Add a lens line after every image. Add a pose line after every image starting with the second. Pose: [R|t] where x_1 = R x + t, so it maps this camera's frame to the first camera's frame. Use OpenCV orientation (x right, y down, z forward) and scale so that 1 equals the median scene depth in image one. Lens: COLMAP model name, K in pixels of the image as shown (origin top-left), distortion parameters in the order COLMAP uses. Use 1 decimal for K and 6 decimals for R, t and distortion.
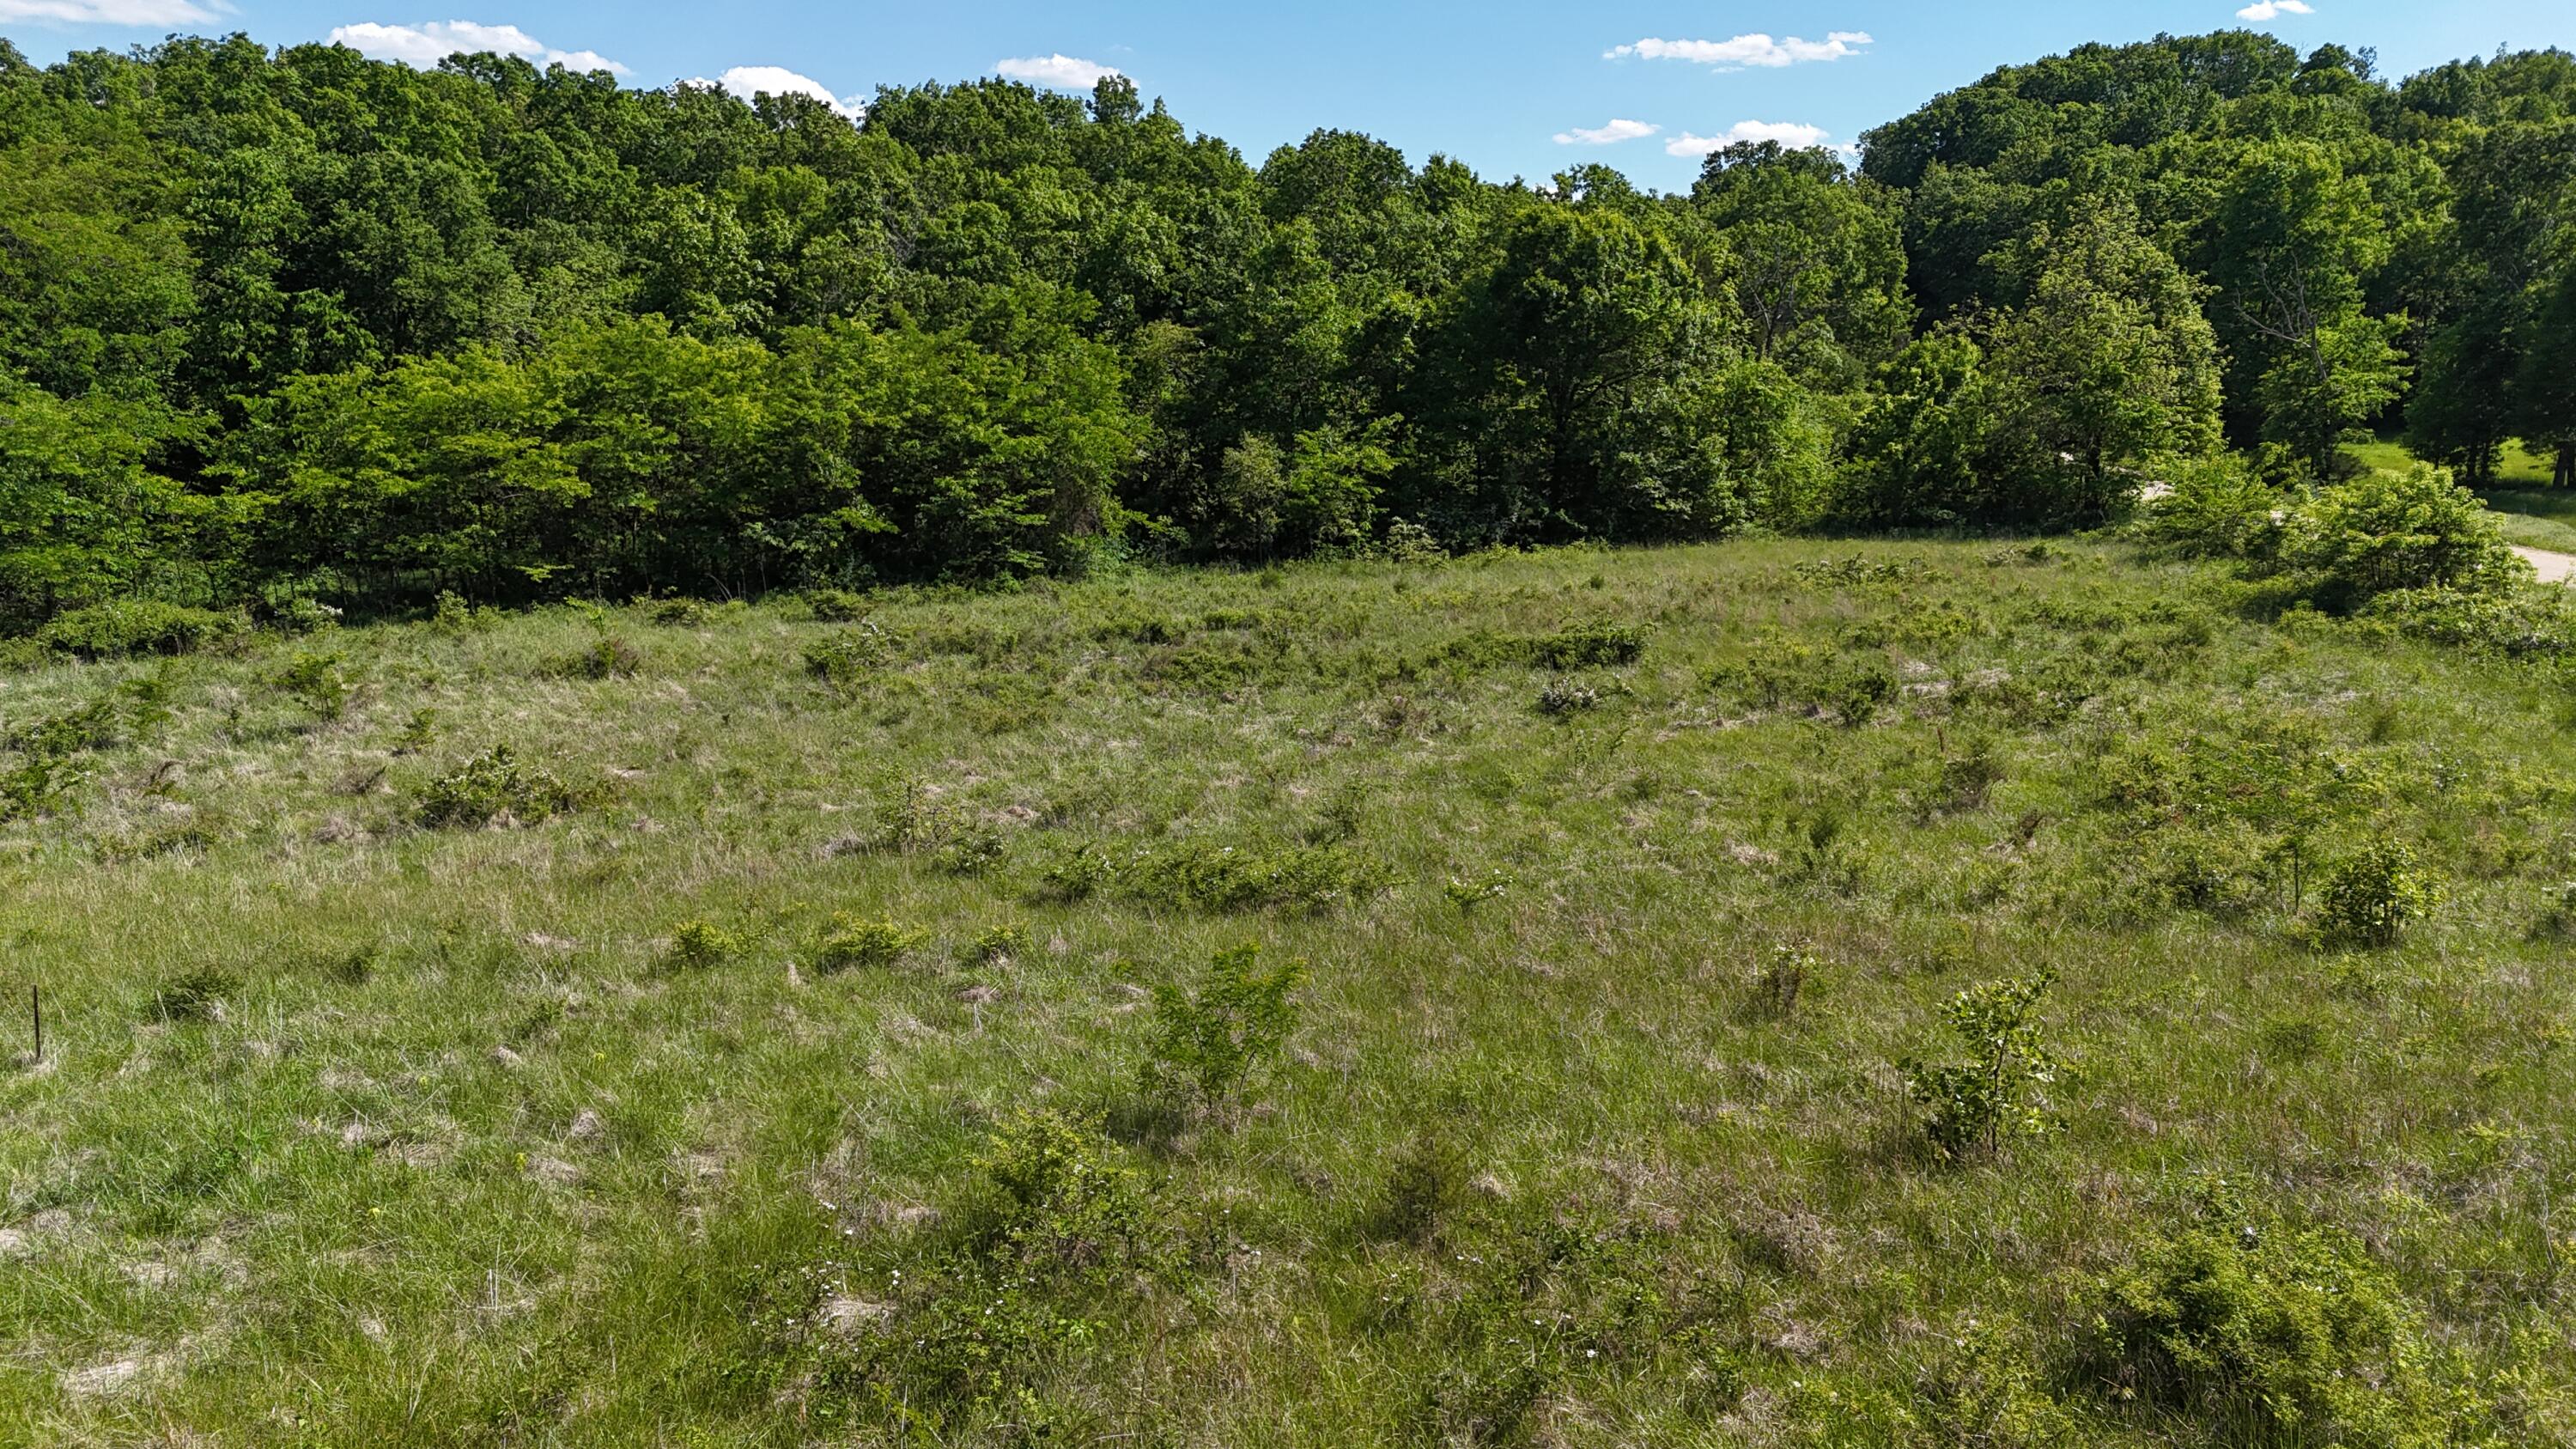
lens RADIAL K [[1880.9, 0, 1293.0], [0, 1880.9, 731.2], [0, 0, 1]] dist [0.073996, -0.079225]
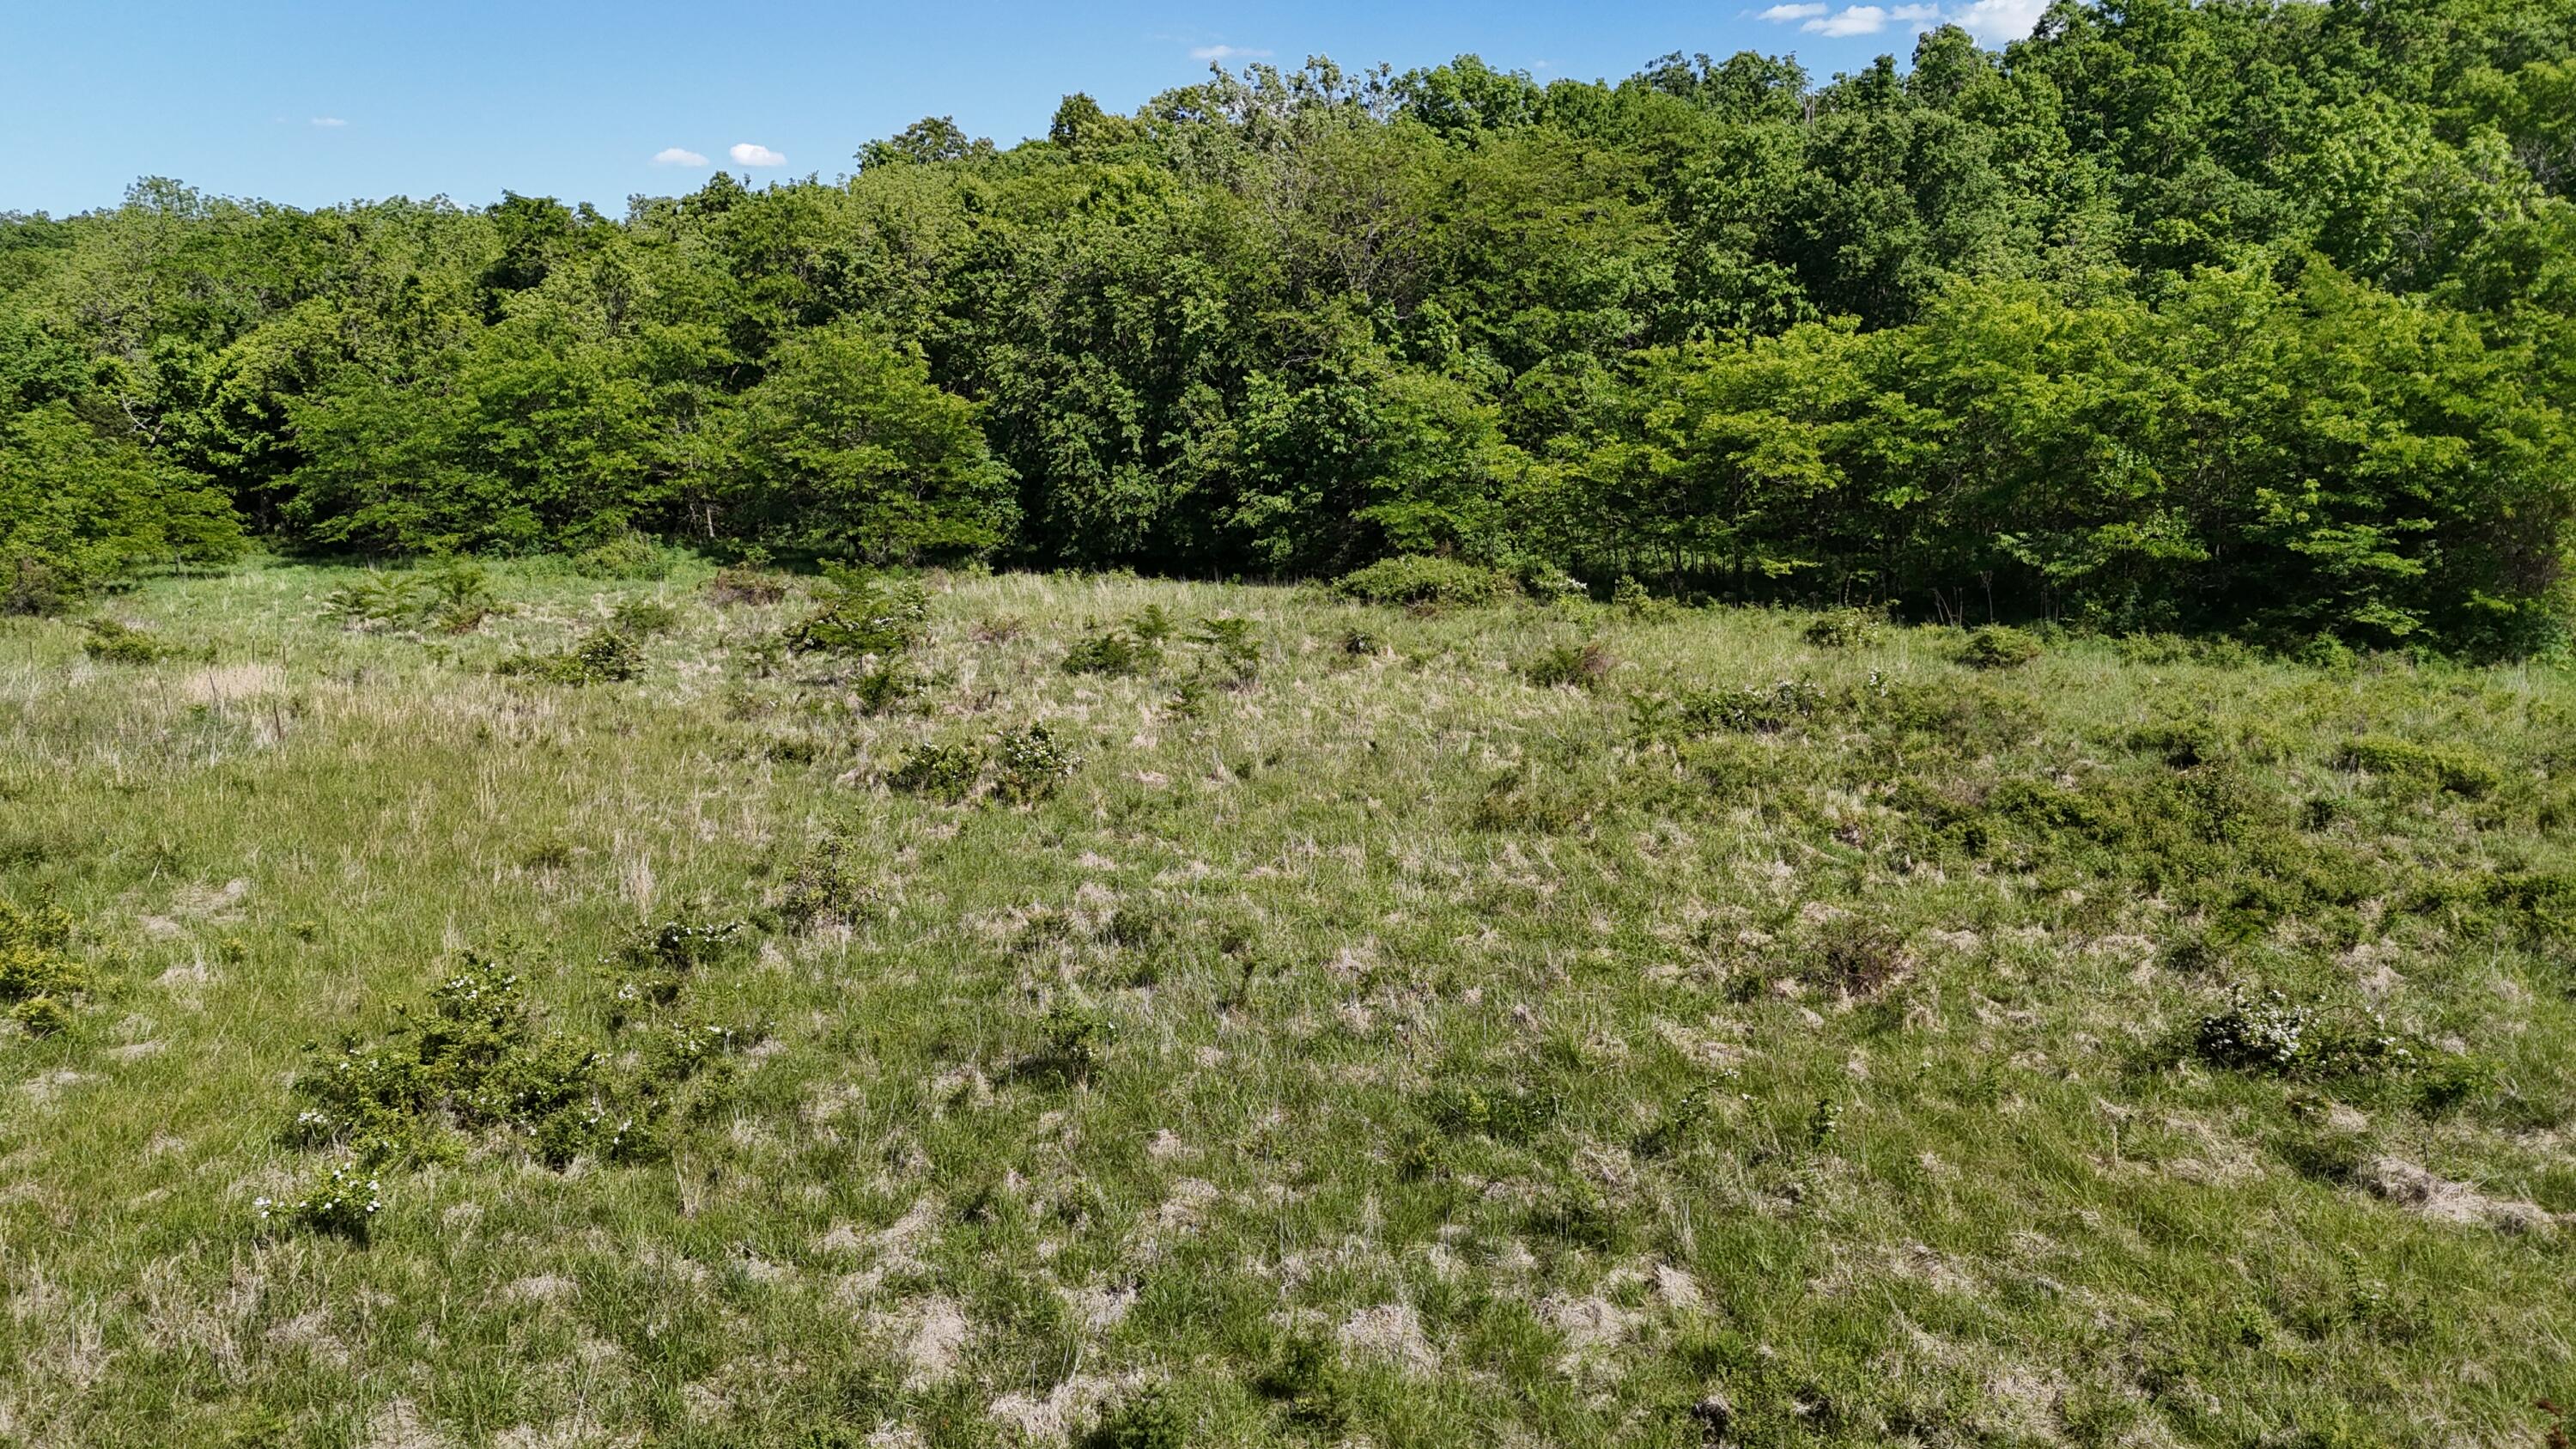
lens RADIAL K [[1880.9, 0, 1293.0], [0, 1880.9, 731.2], [0, 0, 1]] dist [0.073996, -0.079225]
pose [[0.477629, 0.176574, -0.860635, 0.239967], [-0.164491, 0.980245, 0.109826, -0.058209], [0.863026, 0.089111, 0.497238, 0.308117]]
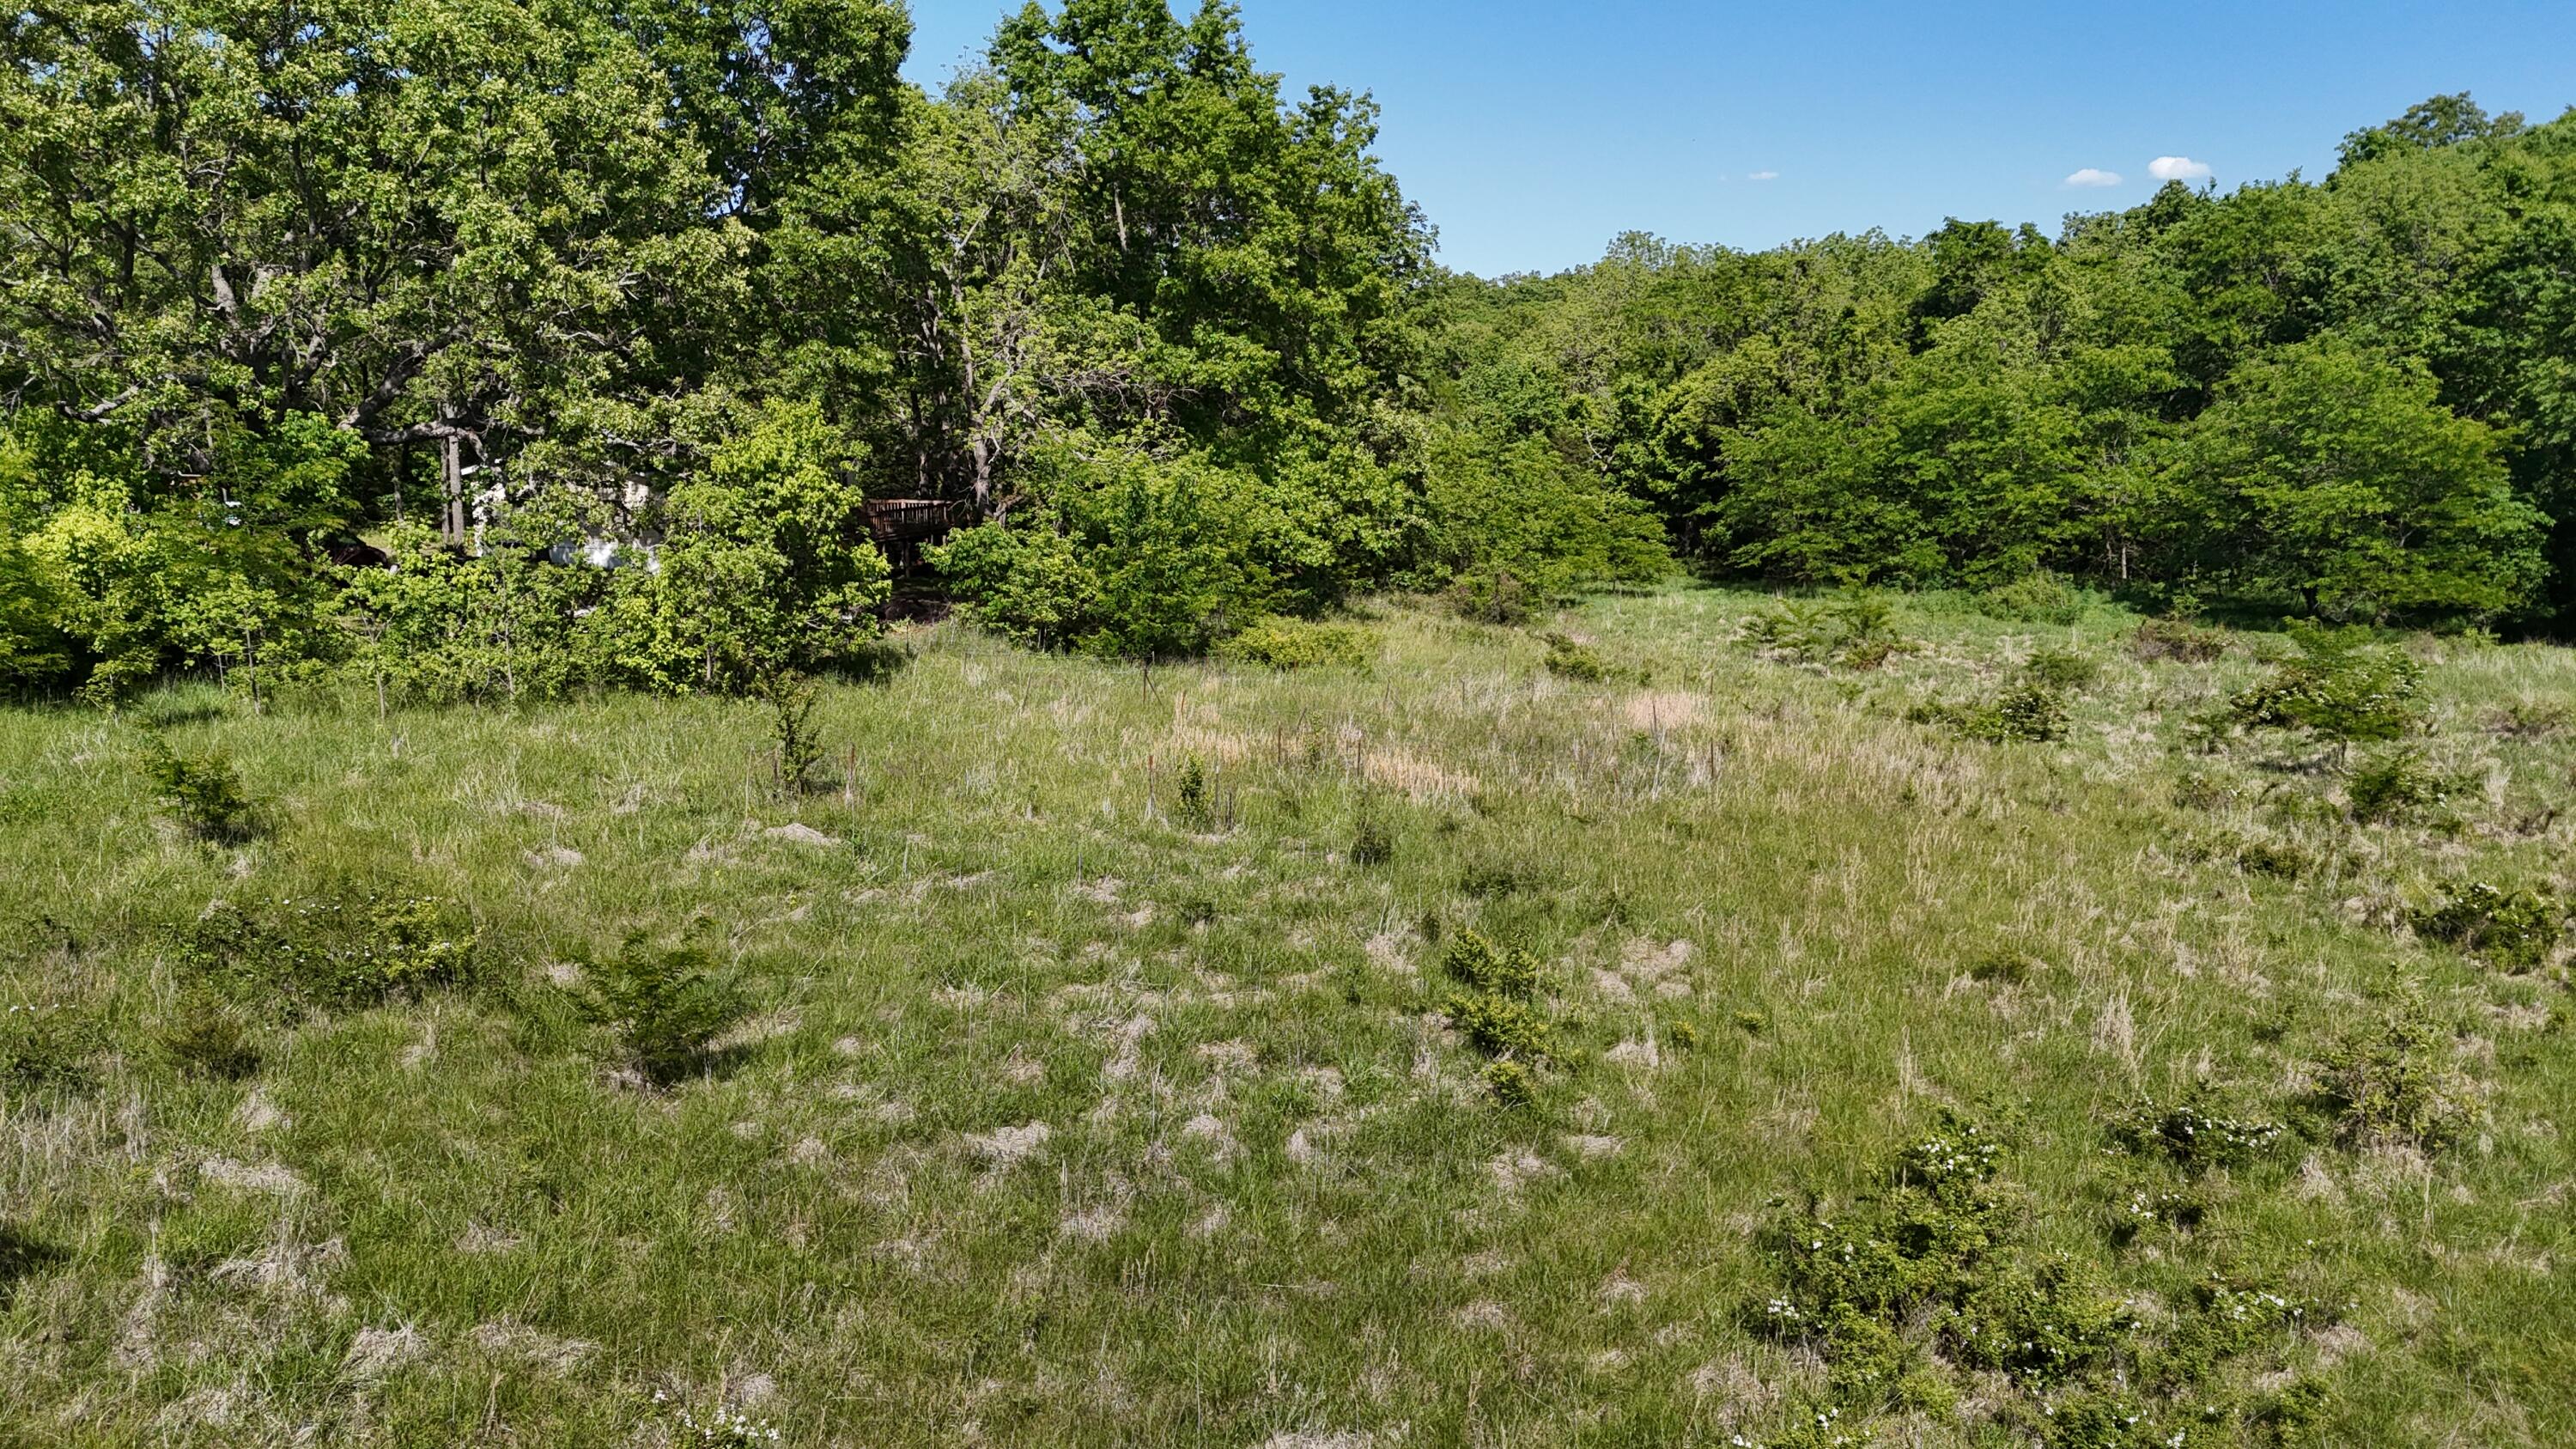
lens RADIAL K [[1880.9, 0, 1293.0], [0, 1880.9, 731.2], [0, 0, 1]] dist [0.073996, -0.079225]
pose [[-0.187475, 0.181247, -0.965403, 0.178222], [-0.167951, 0.962441, 0.213306, -0.055386], [0.967805, 0.202130, -0.149993, 0.294840]]
